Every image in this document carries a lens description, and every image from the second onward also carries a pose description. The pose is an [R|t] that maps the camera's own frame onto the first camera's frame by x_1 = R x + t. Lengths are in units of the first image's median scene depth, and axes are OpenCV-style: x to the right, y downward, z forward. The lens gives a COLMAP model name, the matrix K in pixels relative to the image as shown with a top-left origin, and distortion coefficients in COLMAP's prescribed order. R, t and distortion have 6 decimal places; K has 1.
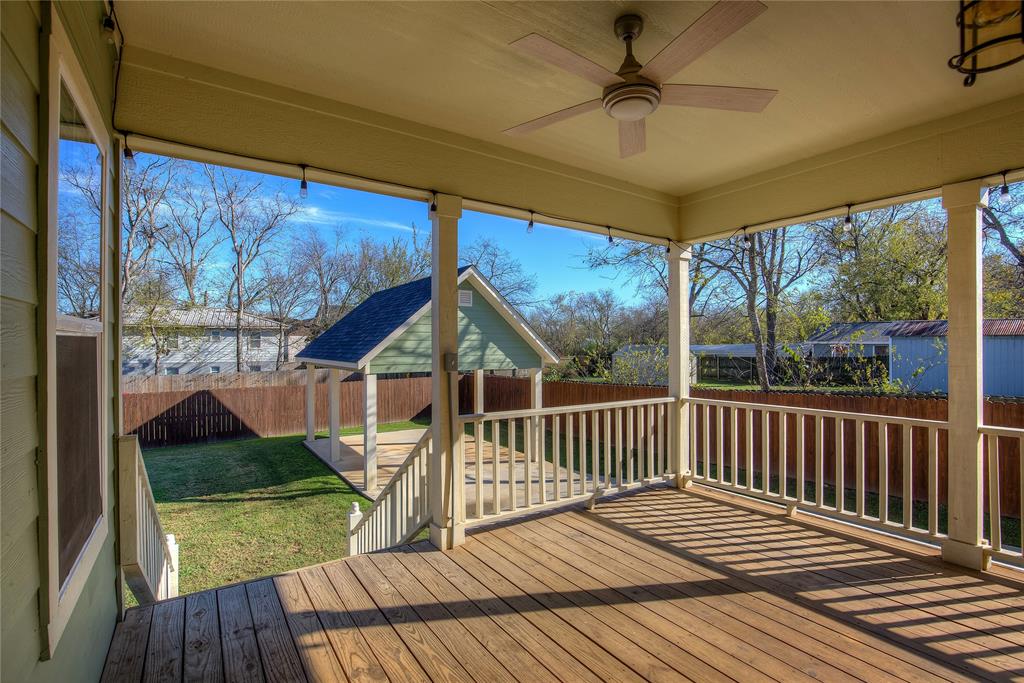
lens RADIAL K [[475.3, 0, 518.4], [0, 475.3, 338.4], [0, 0, 1]] dist [-0.027655, 0.004914]
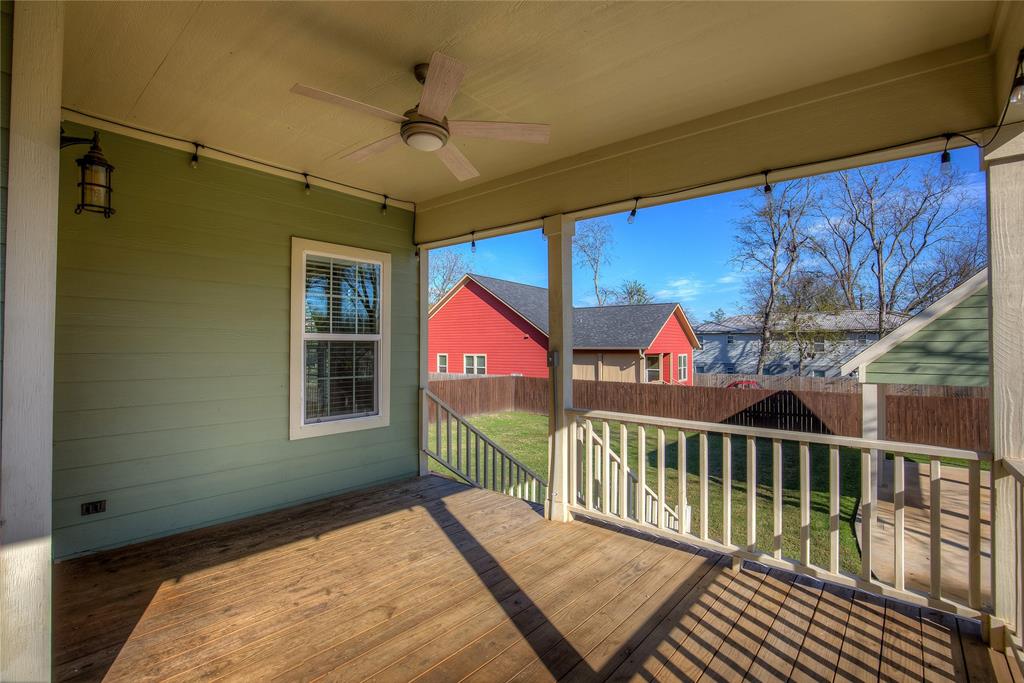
lens RADIAL K [[475.3, 0, 518.4], [0, 475.3, 338.4], [0, 0, 1]] dist [-0.027655, 0.004914]
pose [[0.260721, -0.017002, -0.965264, 0.220195], [0.007304, 0.999851, -0.015639, 0.004092], [0.965387, -0.002973, 0.260807, 0.140474]]
